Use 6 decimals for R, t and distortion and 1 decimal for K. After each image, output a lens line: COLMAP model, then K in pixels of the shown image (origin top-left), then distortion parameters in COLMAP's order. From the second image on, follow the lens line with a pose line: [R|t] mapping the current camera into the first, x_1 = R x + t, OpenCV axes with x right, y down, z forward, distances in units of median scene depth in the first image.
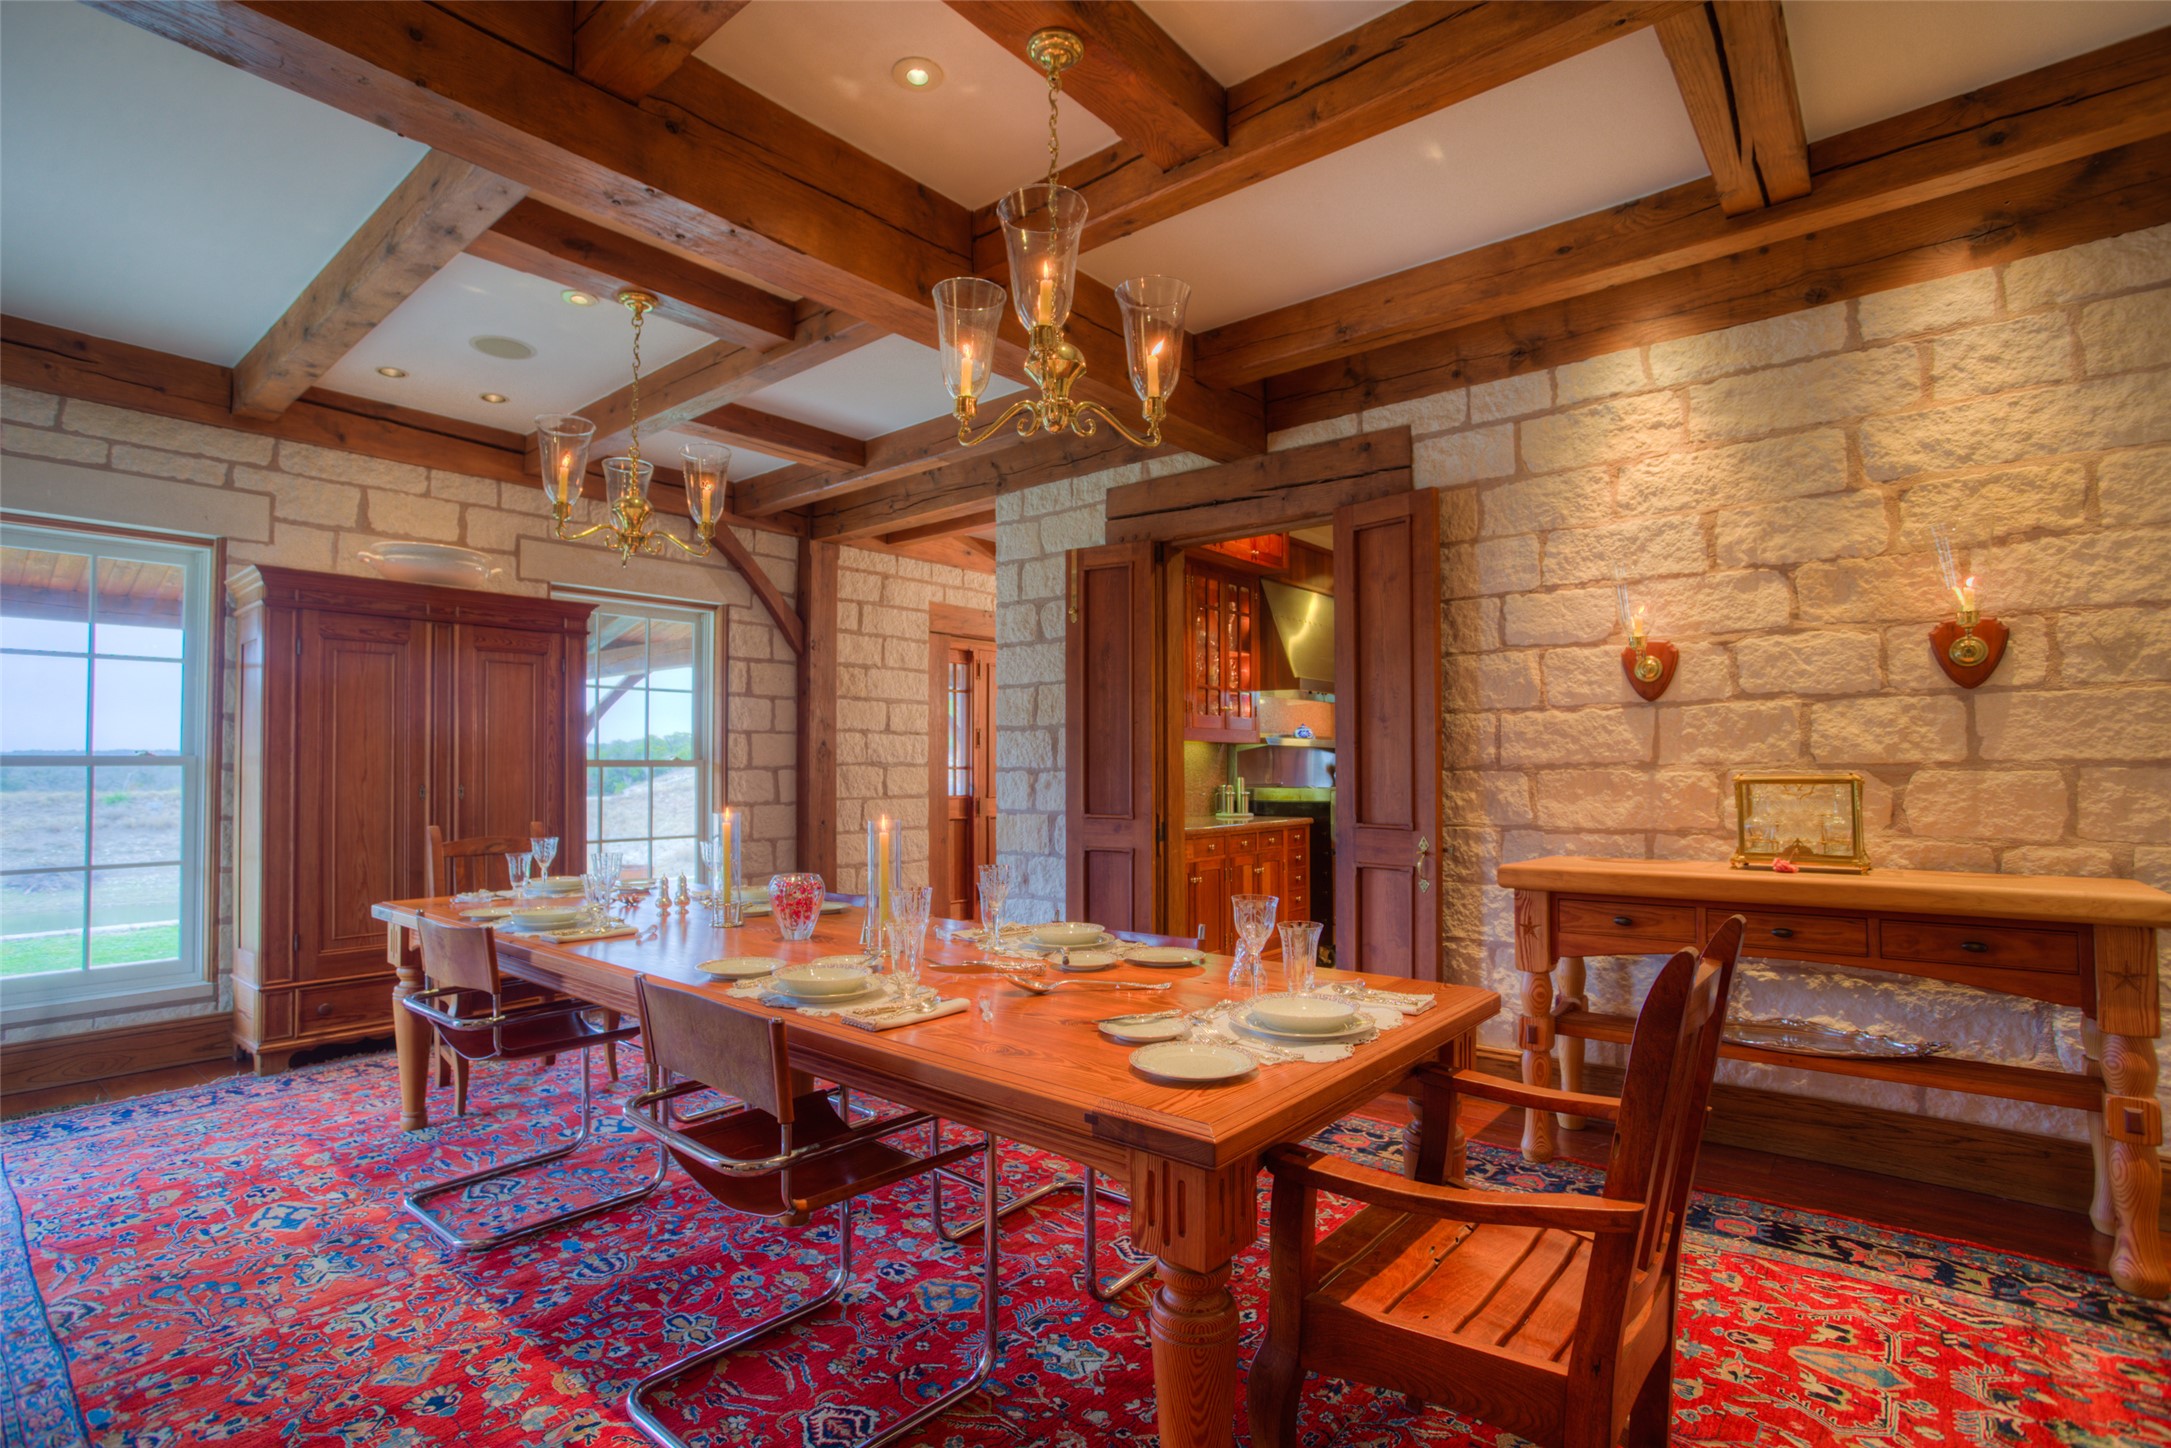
lens RADIAL K [[1049.2, 0, 1099.5], [0, 1049.2, 712.9], [0, 0, 1]] dist [0.000418, 0.000104]
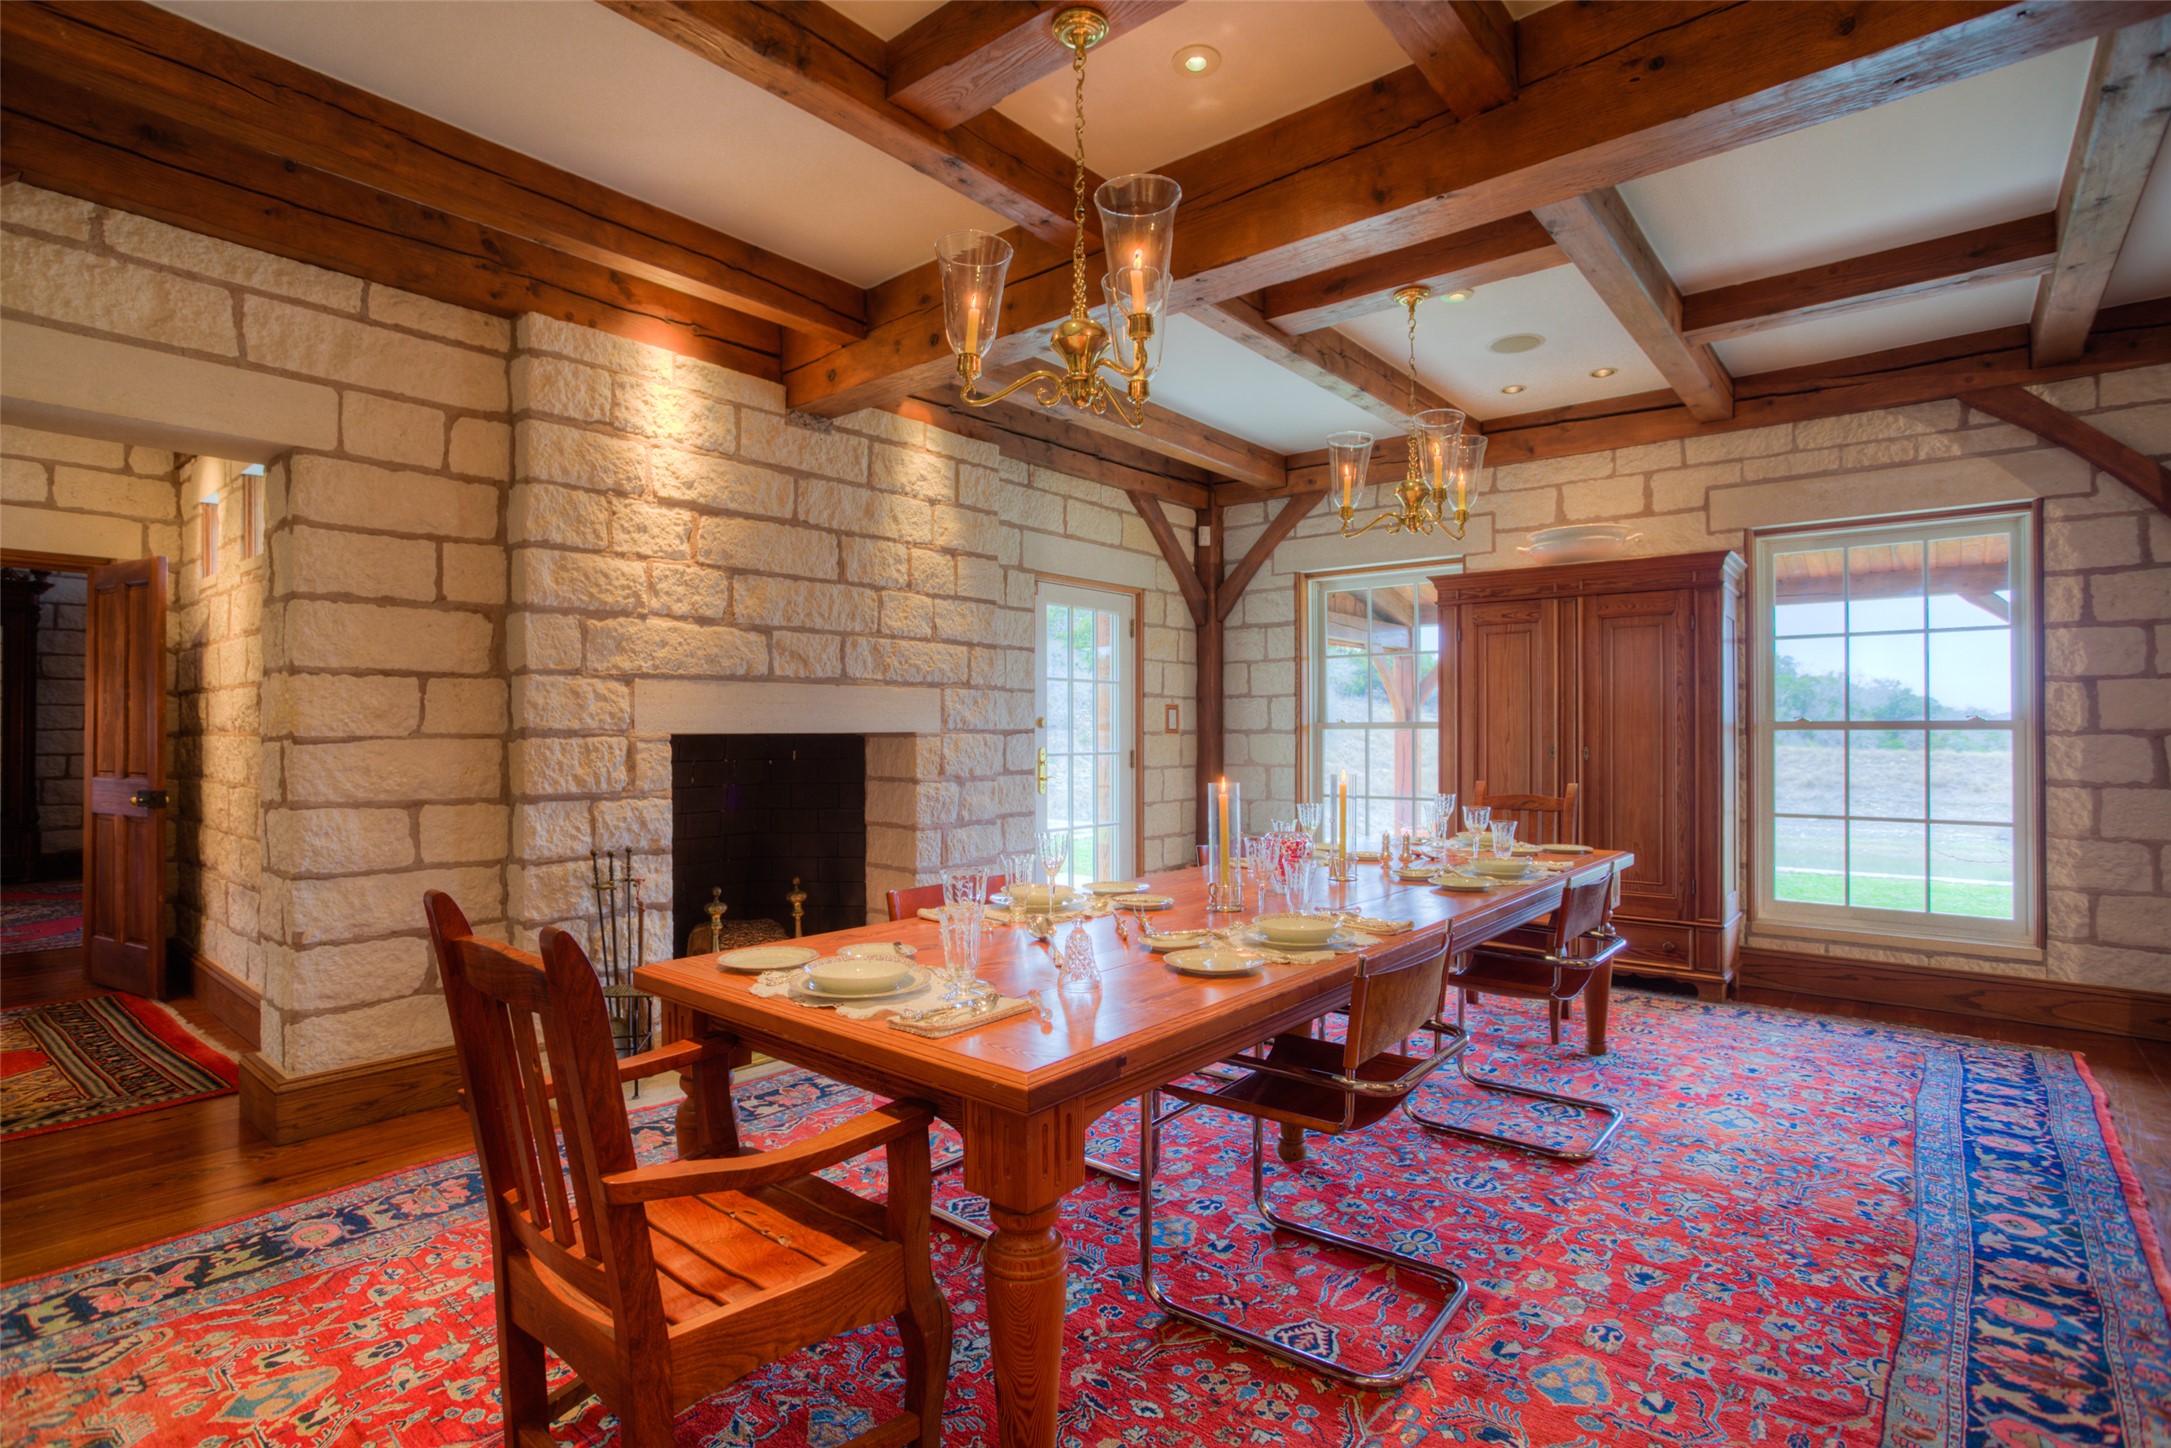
lens RADIAL K [[1049.2, 0, 1103.9], [0, 1049.2, 736.2], [0, 0, 1]] dist [0.000418, 0.000104]
pose [[0.025532, 0.009395, -0.999630, 0.394880], [0.049543, 0.998715, 0.010652, 0.020237], [0.998446, -0.049796, 0.025034, 0.413771]]
